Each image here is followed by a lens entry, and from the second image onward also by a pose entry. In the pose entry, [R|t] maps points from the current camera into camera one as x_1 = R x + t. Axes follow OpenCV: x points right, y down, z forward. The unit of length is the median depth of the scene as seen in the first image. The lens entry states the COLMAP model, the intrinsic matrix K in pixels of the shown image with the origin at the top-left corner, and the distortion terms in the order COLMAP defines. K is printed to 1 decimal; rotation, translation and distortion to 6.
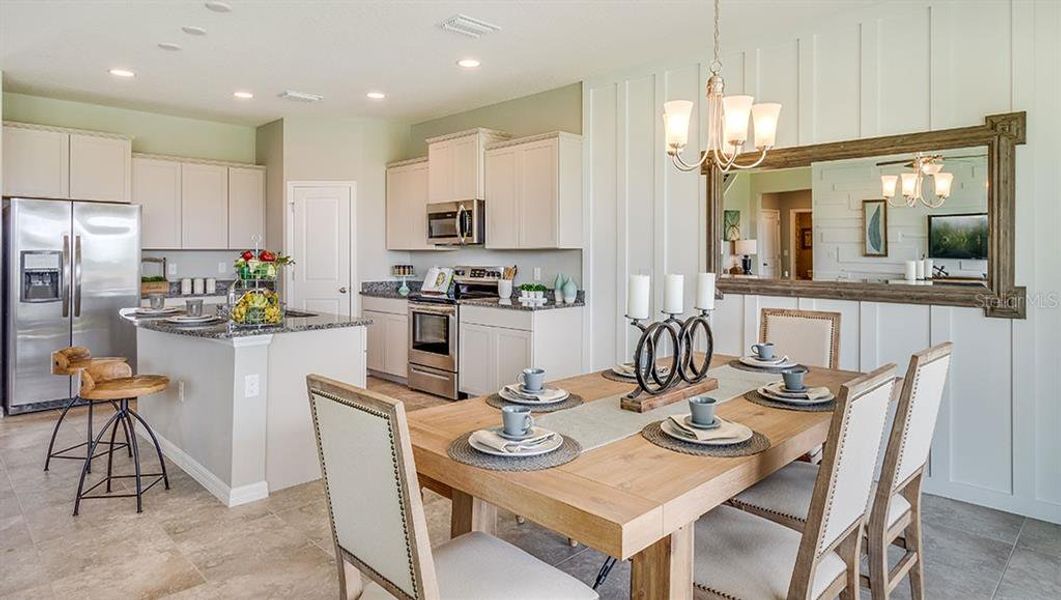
lens RADIAL K [[602.0, 0, 530.5], [0, 602.0, 255.3], [0, 0, 1]] dist [0.003142, 0.000984]
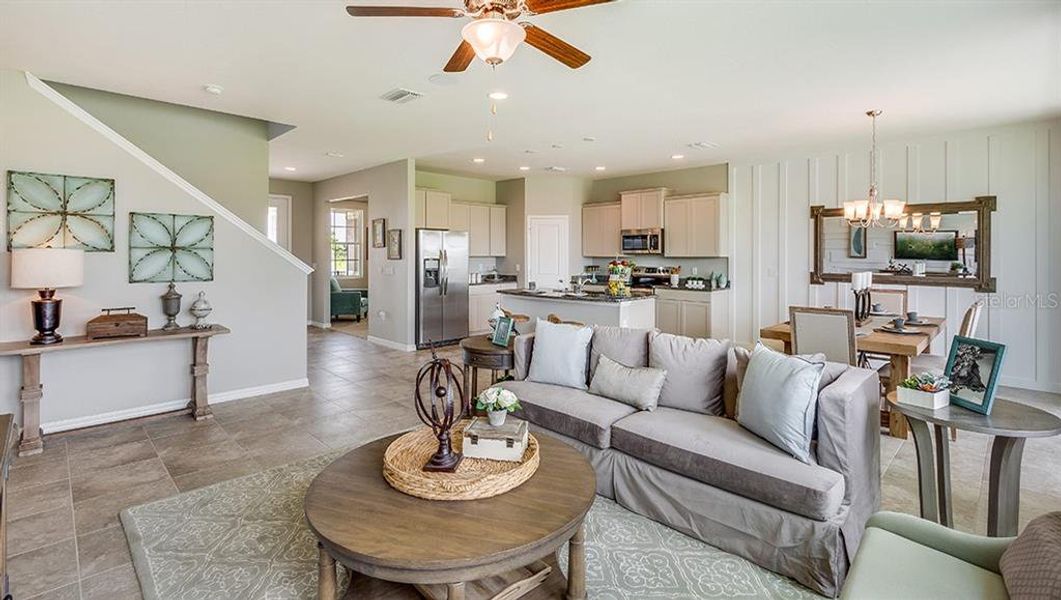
lens RADIAL K [[484.4, 0, 529.1], [0, 484.4, 253.7], [0, 0, 1]] dist [-0.001912, -0.000452]
pose [[0.999973, -0.001191, -0.007186, -0.456013], [0.001189, 0.999999, -0.000300, -0.019078], [0.007186, 0.000291, 0.999974, -0.401744]]
